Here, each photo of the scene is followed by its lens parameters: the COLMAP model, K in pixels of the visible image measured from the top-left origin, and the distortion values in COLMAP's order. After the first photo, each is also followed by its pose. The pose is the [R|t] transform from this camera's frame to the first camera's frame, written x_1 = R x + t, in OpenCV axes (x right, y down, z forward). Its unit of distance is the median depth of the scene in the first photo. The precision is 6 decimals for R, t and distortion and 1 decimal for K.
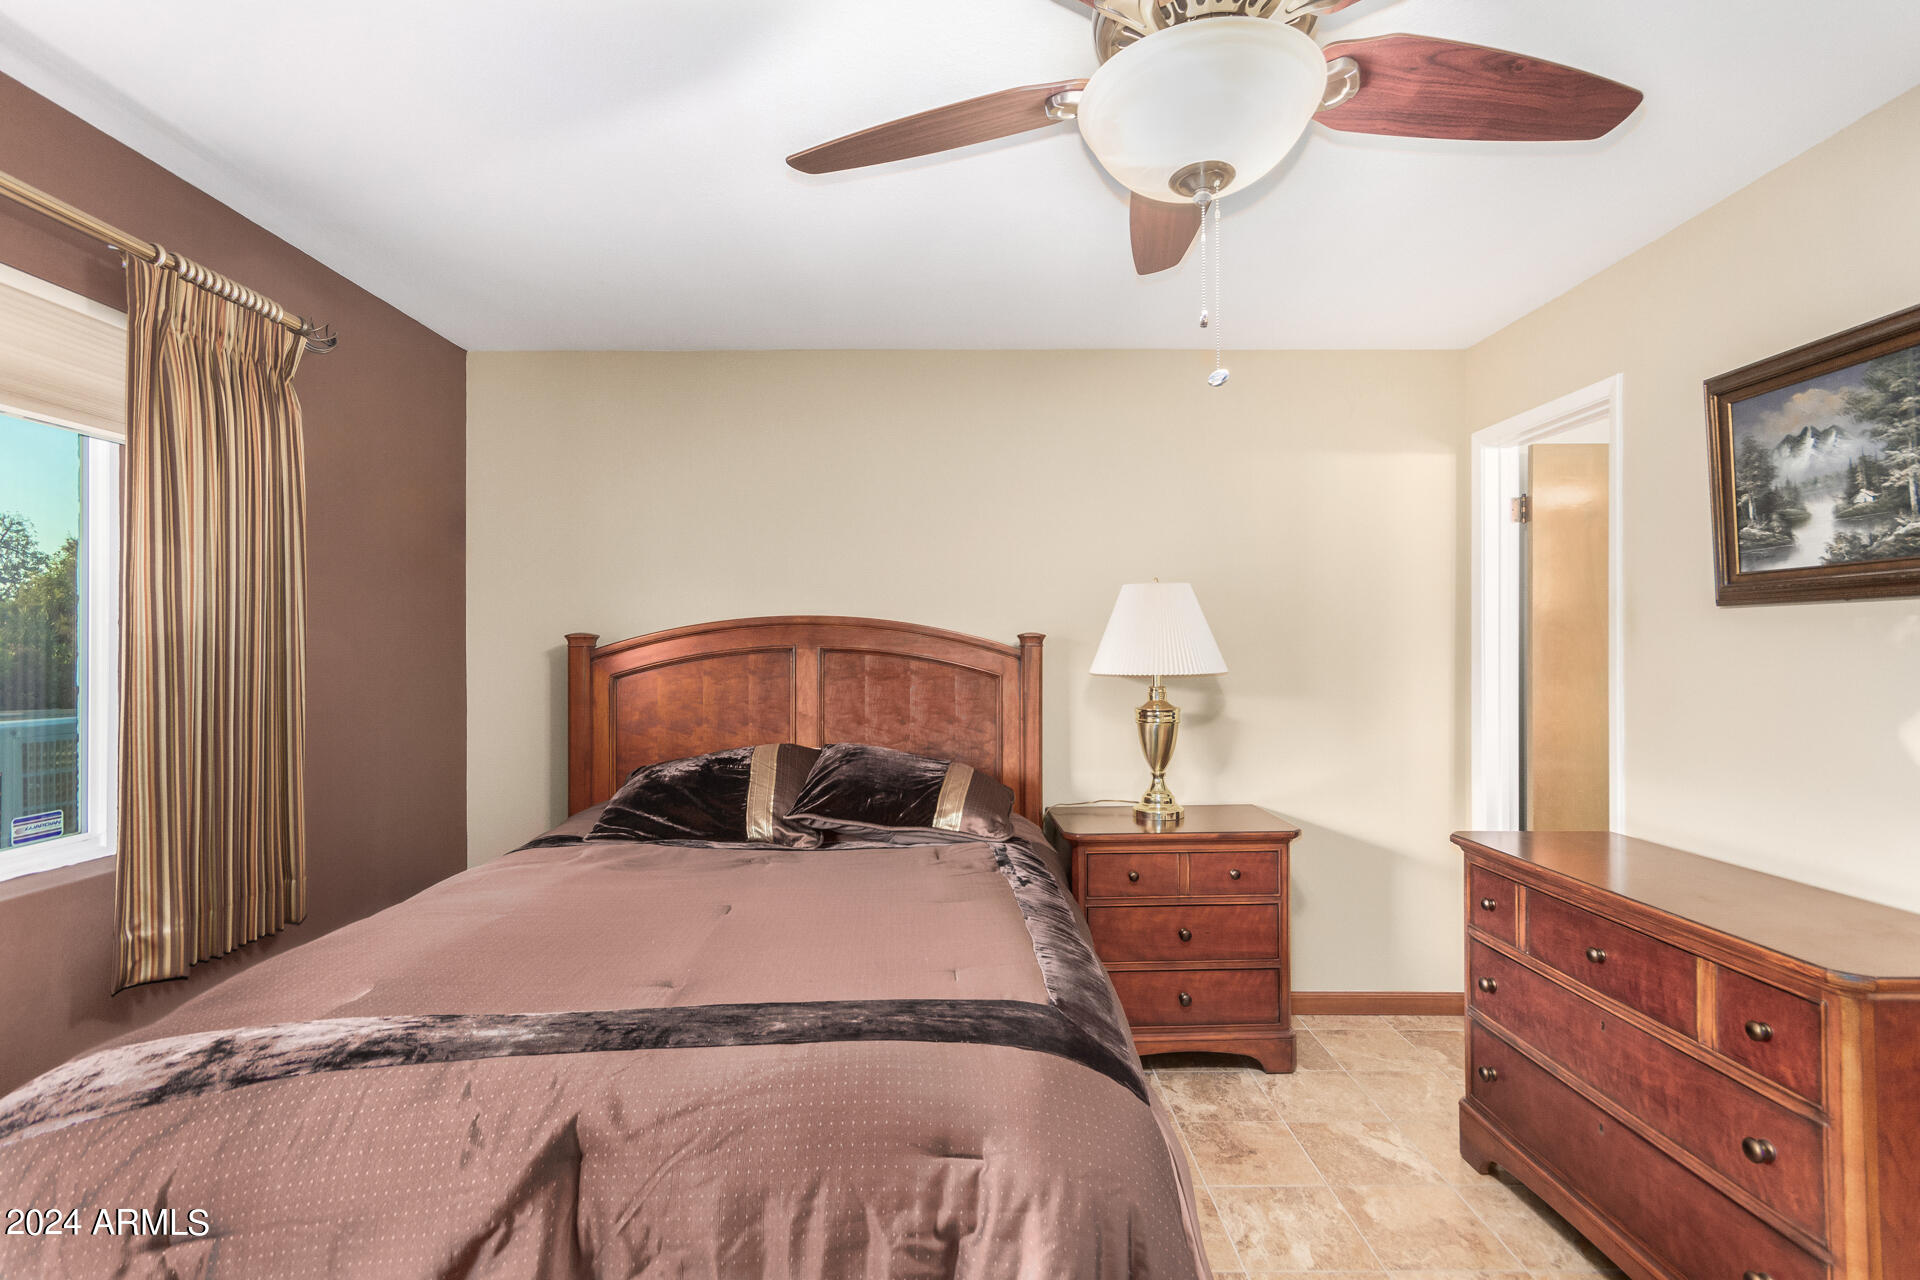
lens RADIAL K [[882.7, 0, 960.5], [0, 882.7, 633.3], [0, 0, 1]] dist [0.005767, 0.000792]
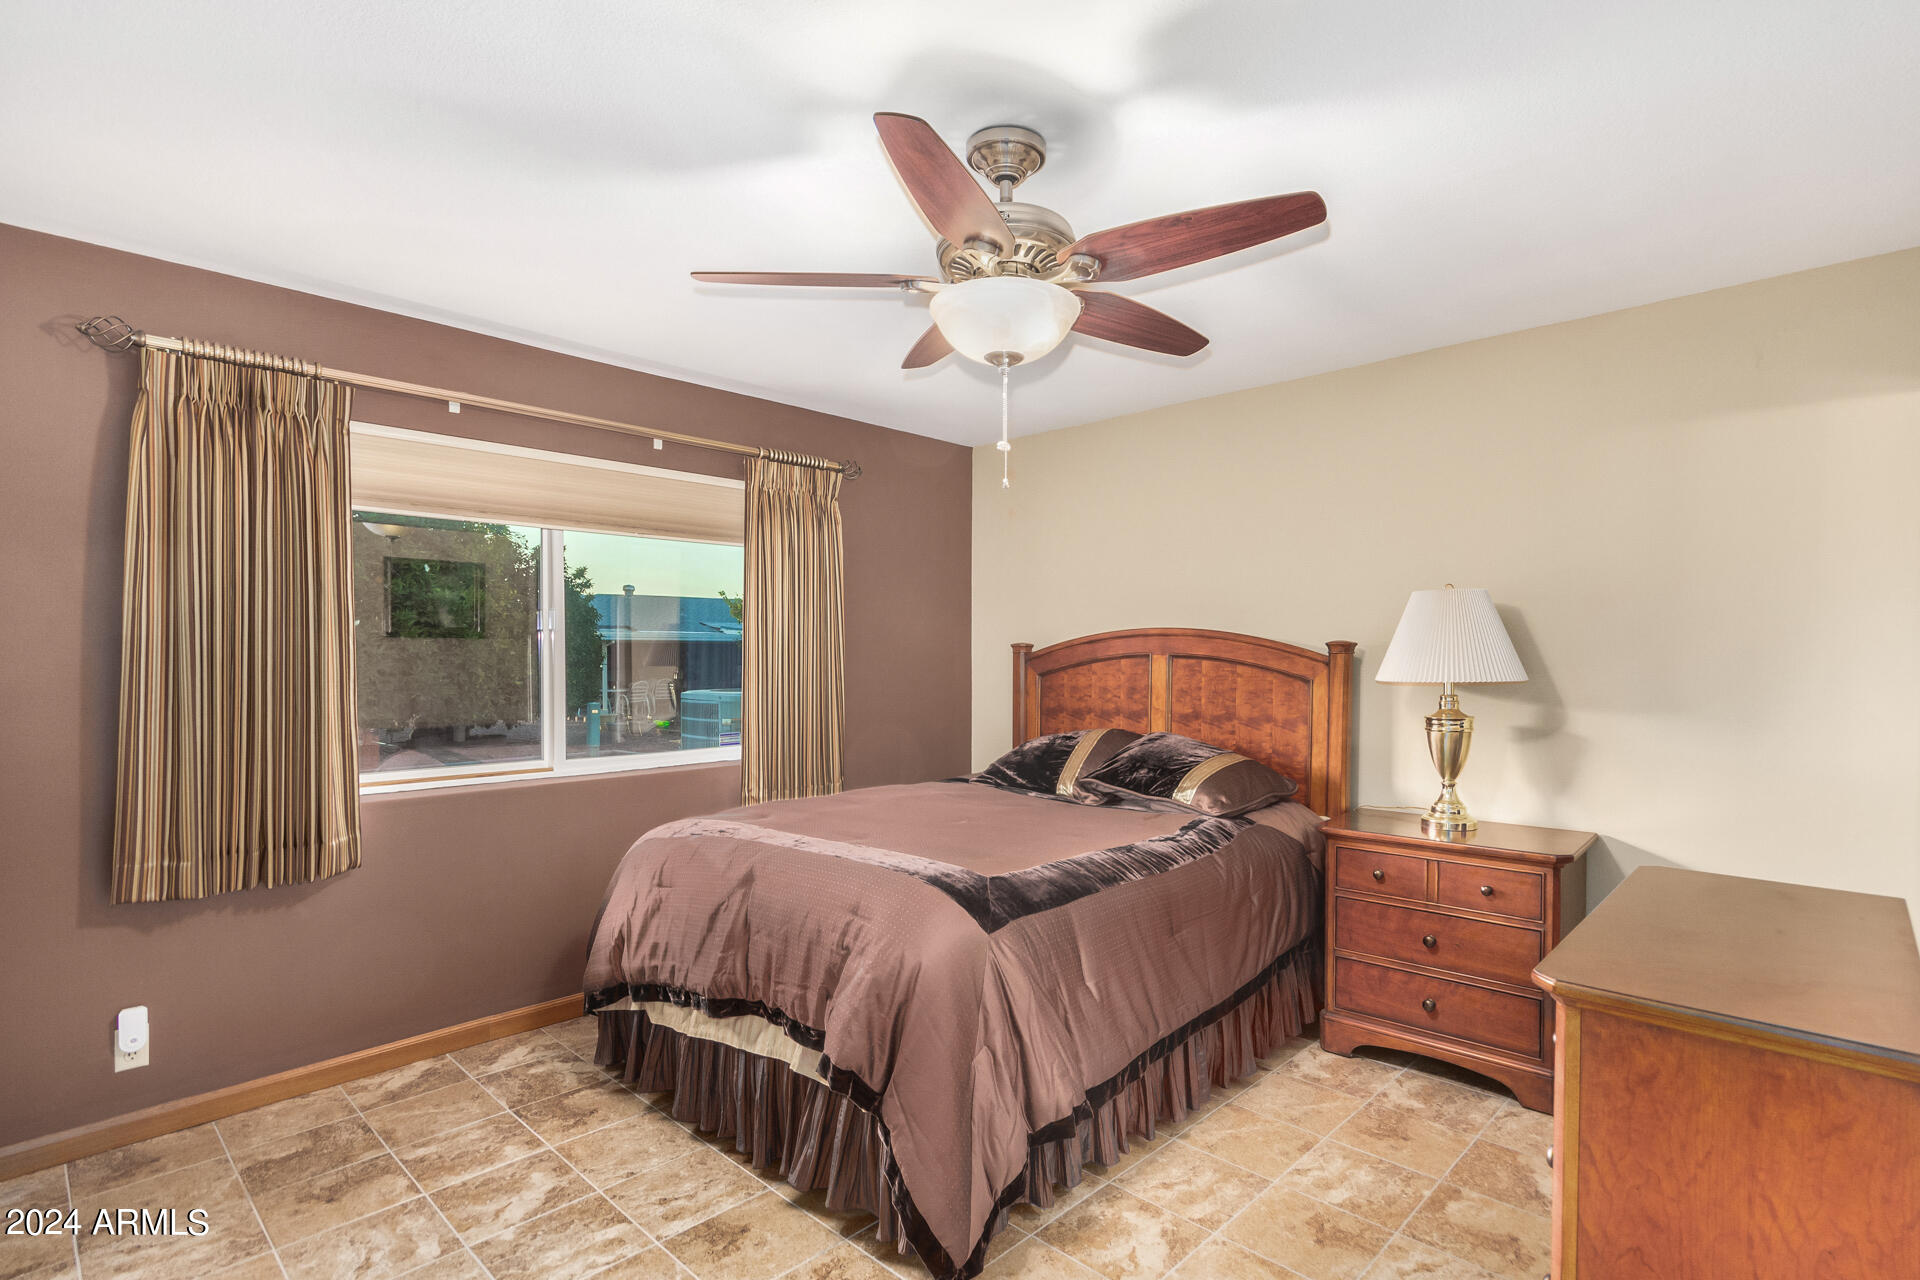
lens RADIAL K [[882.7, 0, 957.4], [0, 882.7, 659.6], [0, 0, 1]] dist [0.005767, 0.000792]
pose [[0.726688, 0.007599, -0.686925, 0.610901], [0.008523, 0.999762, 0.020076, -0.003239], [0.686914, -0.020443, 0.726451, -0.100773]]
